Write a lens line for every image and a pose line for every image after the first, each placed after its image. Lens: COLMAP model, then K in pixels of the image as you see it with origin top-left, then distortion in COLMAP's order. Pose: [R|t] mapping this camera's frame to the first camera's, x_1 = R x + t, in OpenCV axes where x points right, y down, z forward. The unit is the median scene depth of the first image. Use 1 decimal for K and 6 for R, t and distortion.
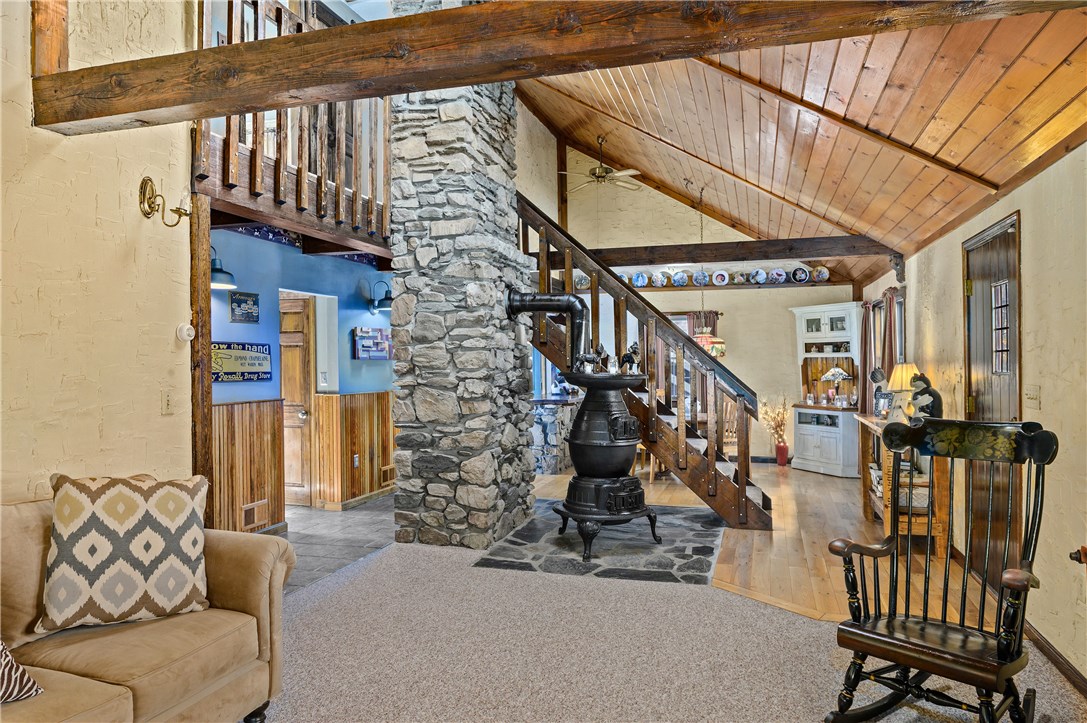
lens RADIAL K [[708.9, 0, 543.5], [0, 708.9, 361.5], [0, 0, 1]] dist [0.001649, 0.000236]
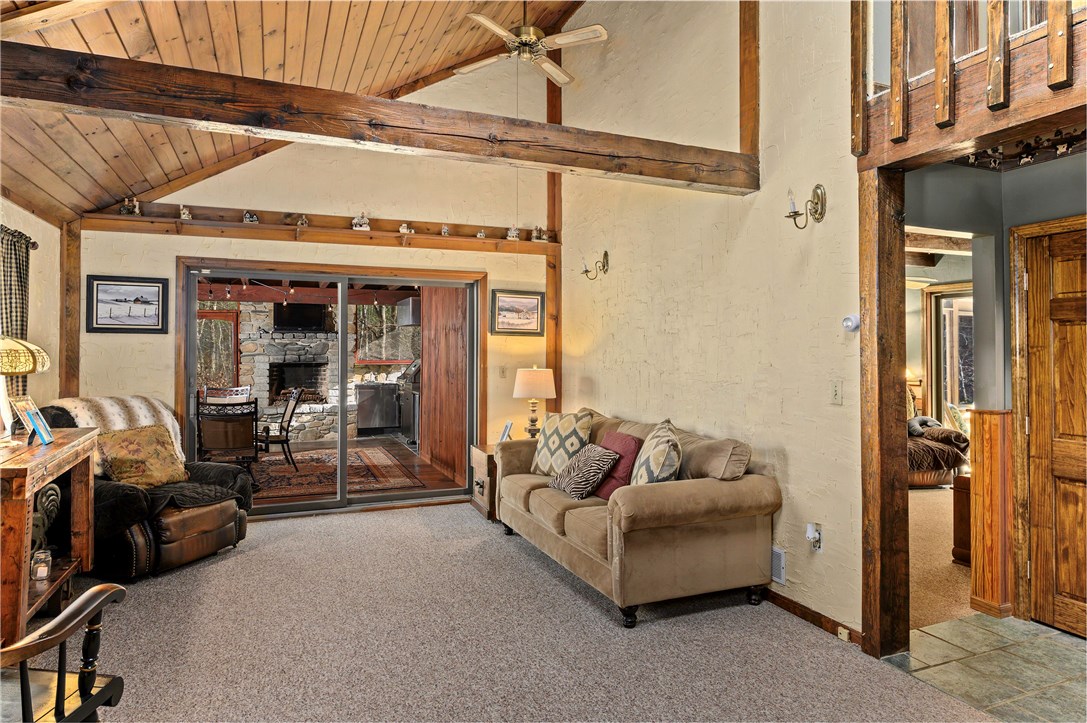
lens RADIAL K [[646.0, 0, 543.8], [0, 646.0, 345.1], [0, 0, 1]] dist [-0.000771, -0.000978]
pose [[-0.775651, -0.004159, -0.631149, 0.419077], [-0.001987, 0.999989, -0.004148, -0.007498], [0.631159, -0.001963, -0.775651, 1.558237]]
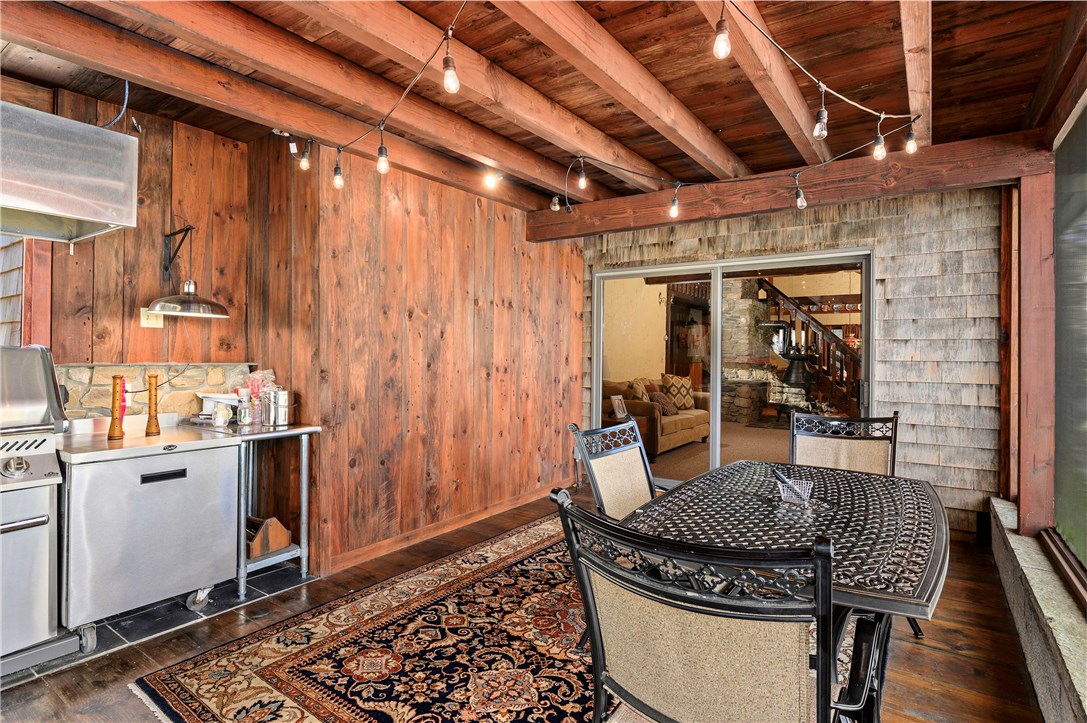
lens RADIAL K [[561.0, 0, 543.5], [0, 561.0, 361.5], [0, 0, 1]] dist [-0.015534, 0.000223]
pose [[0.949856, 0.014326, -0.312358, -0.209346], [-0.010444, 0.999846, 0.014100, 0.031888], [0.312512, -0.010130, 0.949860, -1.576734]]
